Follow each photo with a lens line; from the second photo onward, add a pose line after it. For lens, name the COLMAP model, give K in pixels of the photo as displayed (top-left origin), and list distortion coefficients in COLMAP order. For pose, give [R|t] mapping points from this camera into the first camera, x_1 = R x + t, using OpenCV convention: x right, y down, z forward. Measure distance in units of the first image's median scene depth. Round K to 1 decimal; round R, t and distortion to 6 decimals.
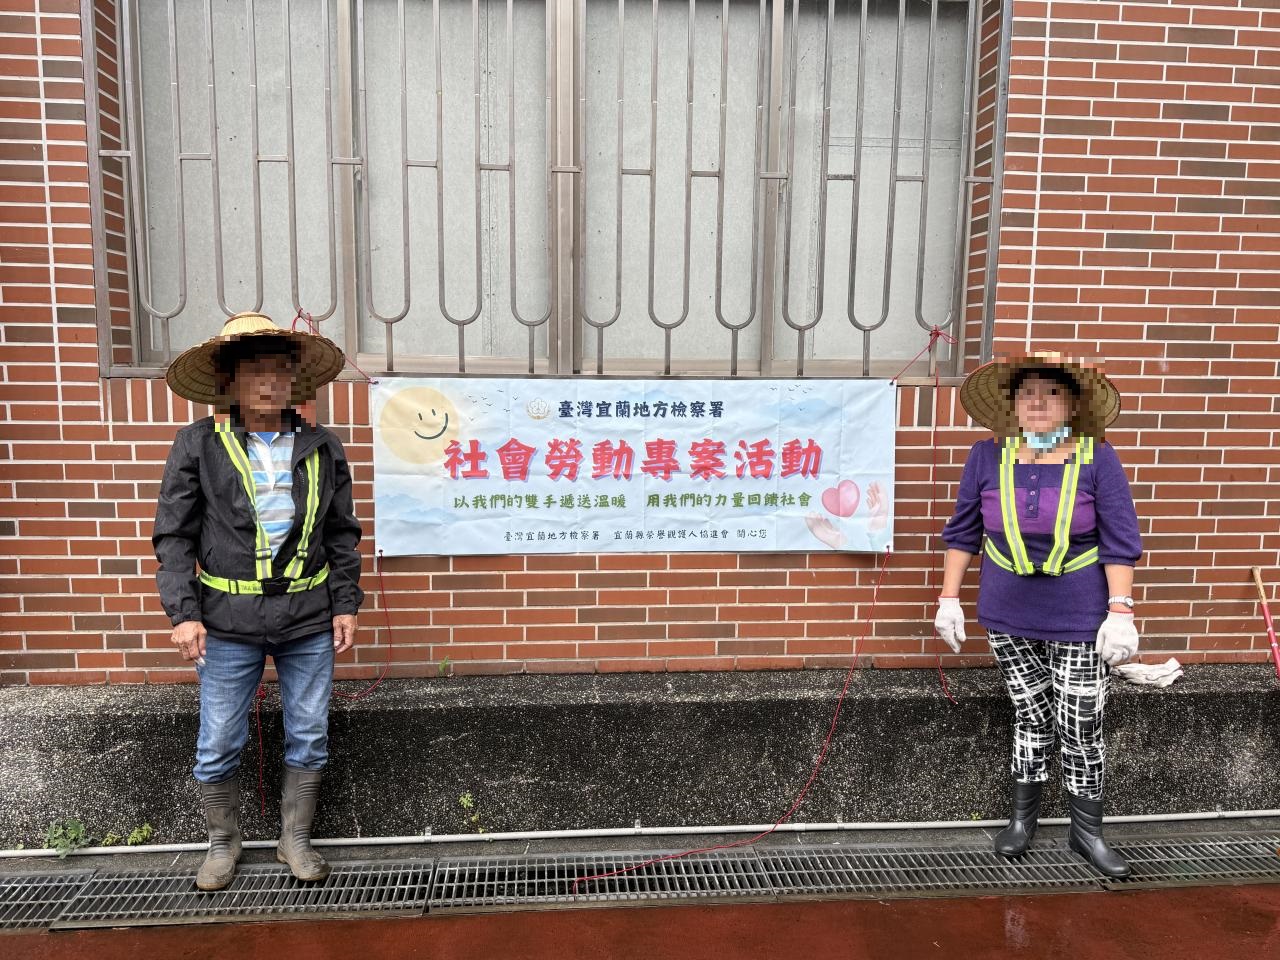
lens RADIAL K [[943.1, 0, 632.6], [0, 943.1, 484.3], [0, 0, 1]] dist [0.044425, -0.039420]
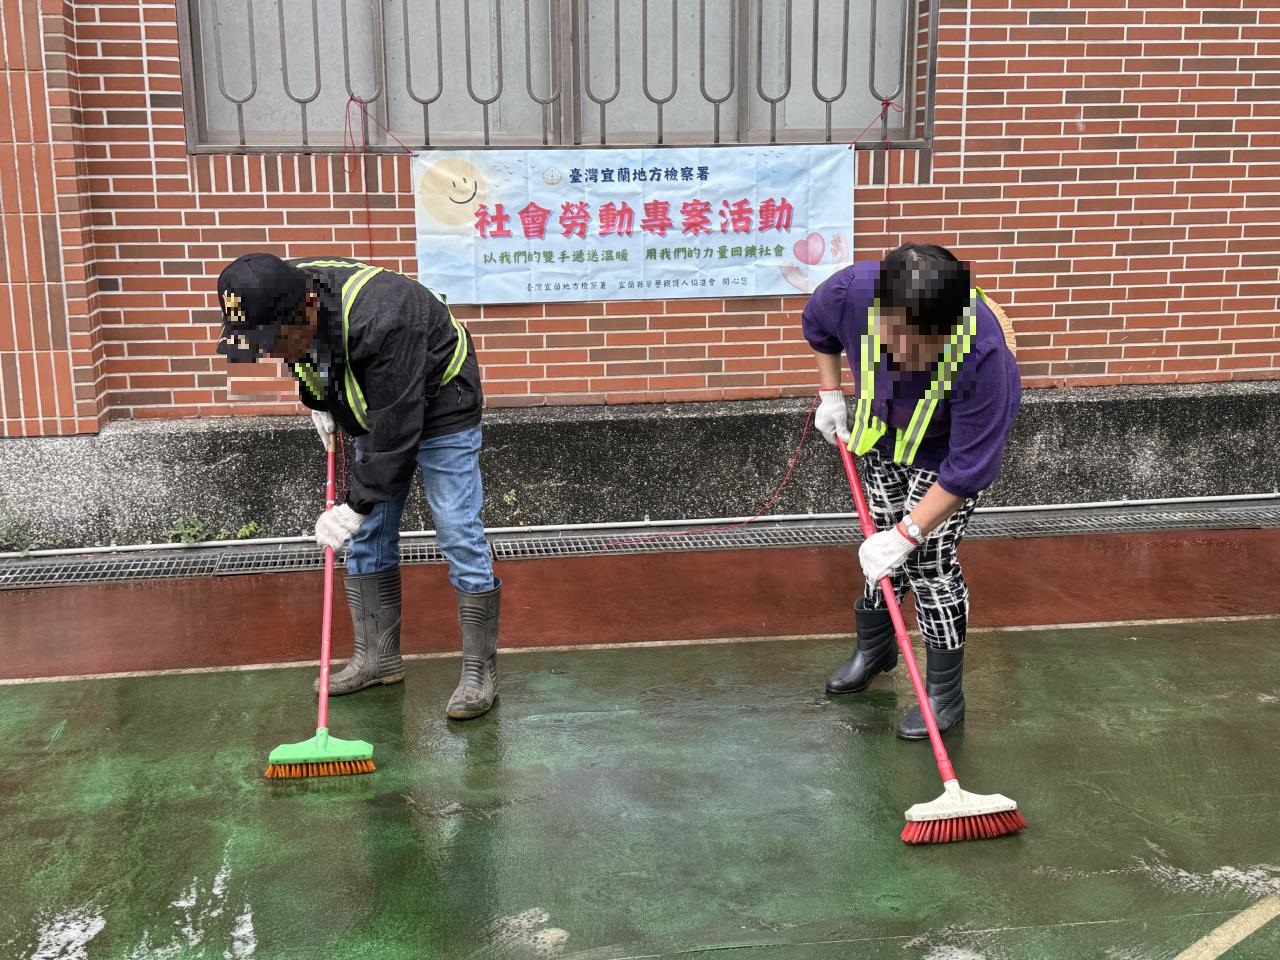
lens RADIAL K [[1590.7, 0, 622.3], [0, 1590.7, 493.9], [0, 0, 1]] dist [0.101248, 0.000000]
pose [[0.997982, -0.033086, 0.054203, -0.132856], [0.028844, 0.996594, 0.077259, 0.162337], [-0.056574, -0.075539, 0.995537, -1.009951]]
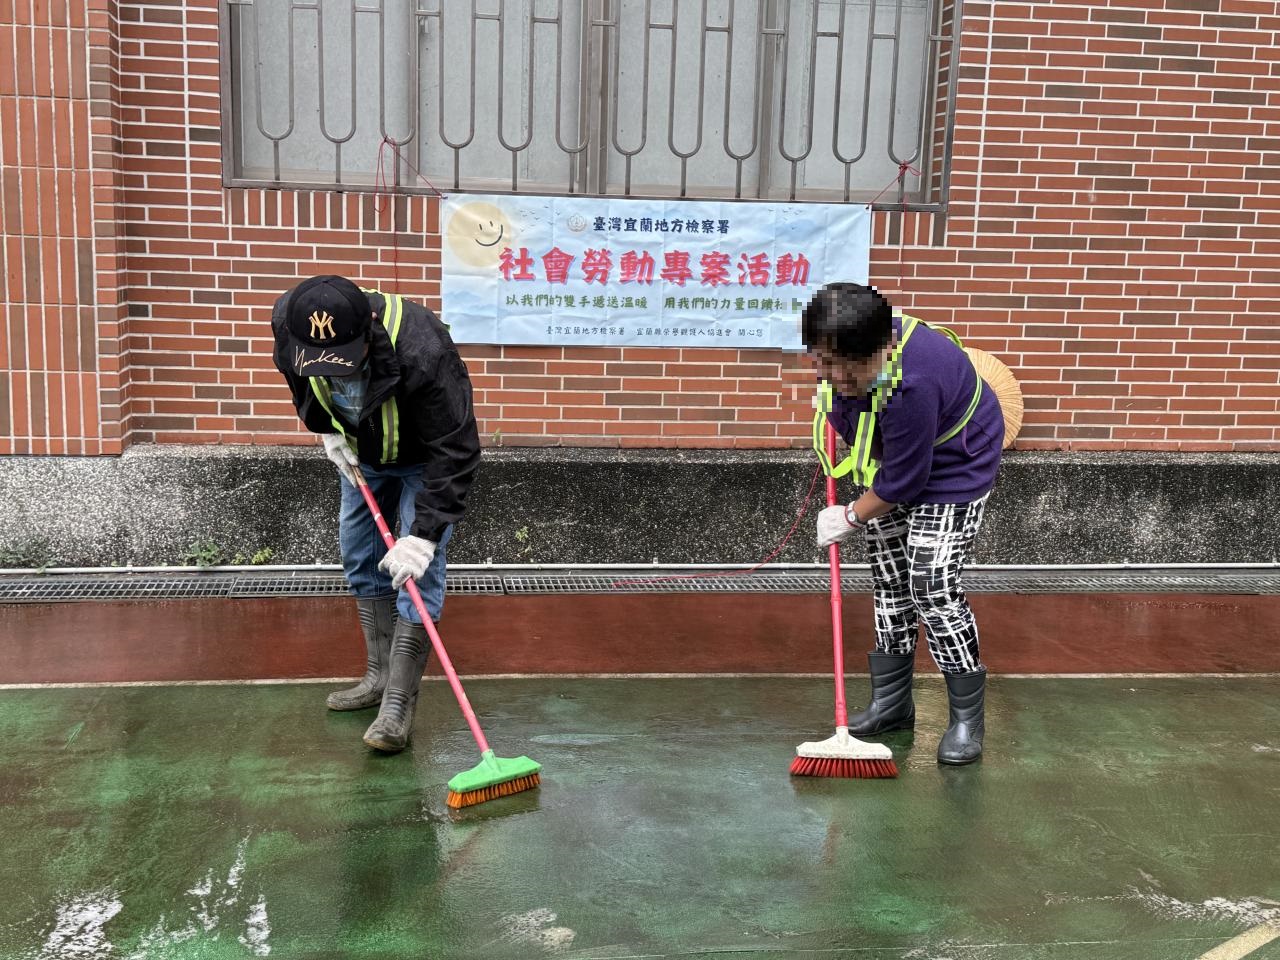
lens RADIAL K [[1590.7, 0, 628.9], [0, 1590.7, 493.5], [0, 0, 1]] dist [0.101248, 0.000000]
pose [[0.998247, 0.009482, 0.058415, -0.147973], [-0.011605, 0.999280, 0.036111, 0.189581], [-0.058030, -0.036725, 0.997639, -1.043567]]
